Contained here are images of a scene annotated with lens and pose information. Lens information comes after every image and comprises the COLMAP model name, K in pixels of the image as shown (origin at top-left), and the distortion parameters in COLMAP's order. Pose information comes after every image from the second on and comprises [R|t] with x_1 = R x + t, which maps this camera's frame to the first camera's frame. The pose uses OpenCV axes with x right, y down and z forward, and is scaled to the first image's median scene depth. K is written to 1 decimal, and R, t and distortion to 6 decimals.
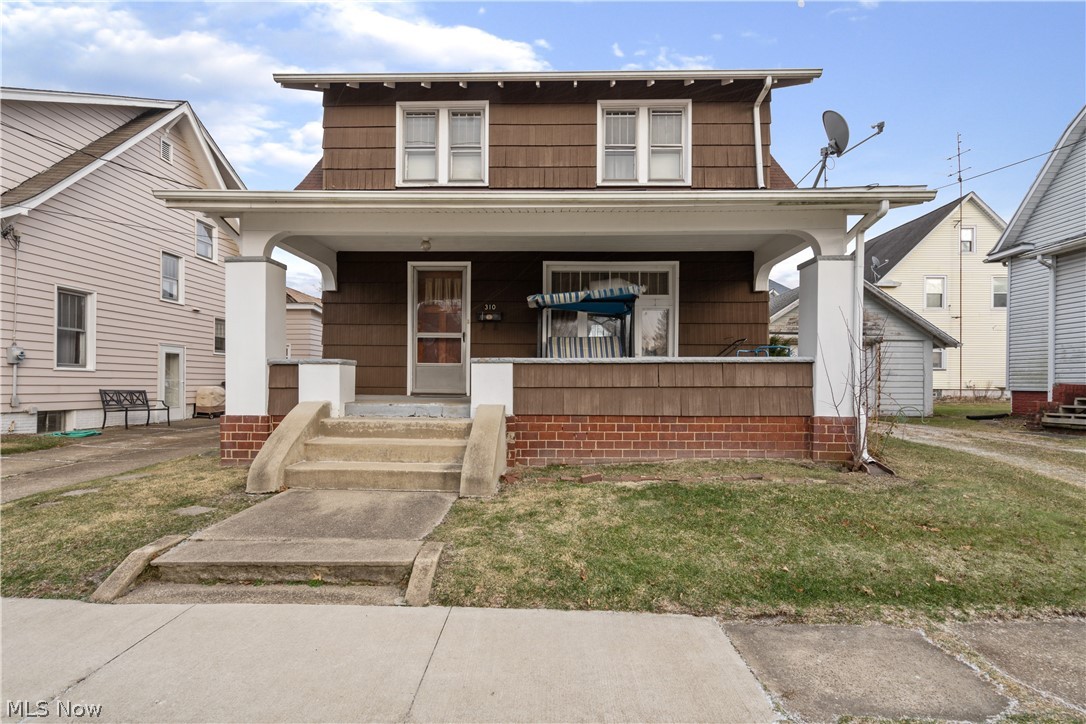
lens RADIAL K [[511.5, 0, 542.1], [0, 511.5, 387.3], [0, 0, 1]] dist [0.000193, 0.000256]
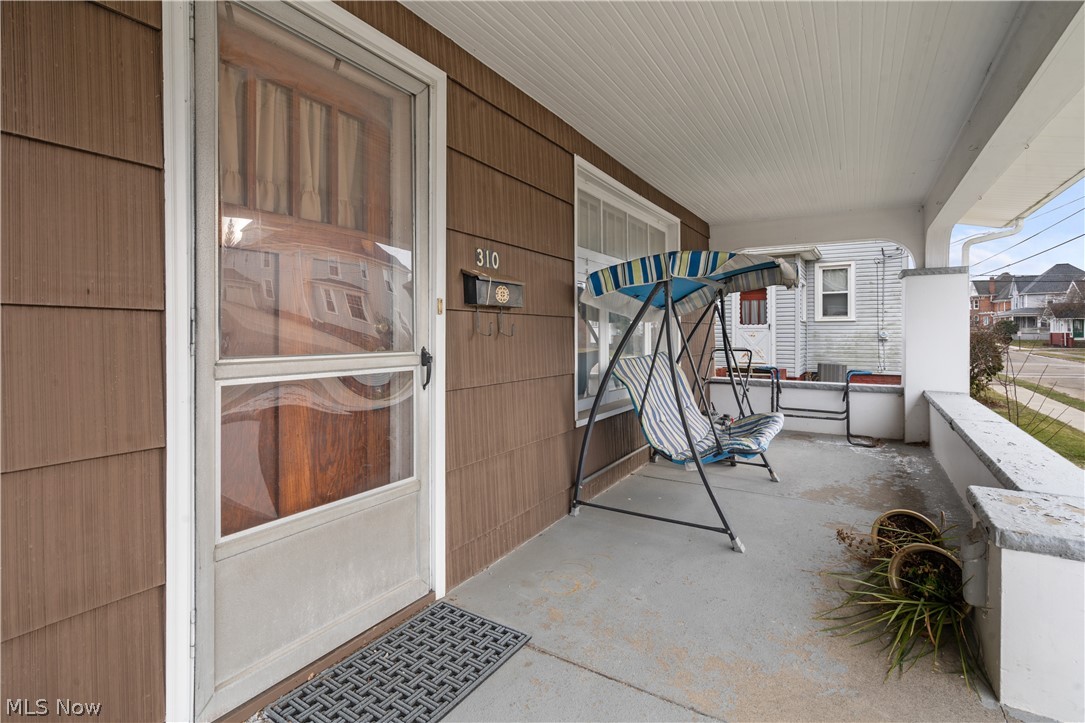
lens RADIAL K [[516.2, 0, 540.2], [0, 516.2, 338.7], [0, 0, 1]] dist [0.000118, 0.000071]
pose [[0.505520, -0.017621, 0.862635, -0.389020], [0.009540, 0.999844, 0.014833, -0.132036], [-0.862762, 0.000732, 0.505610, 0.944170]]
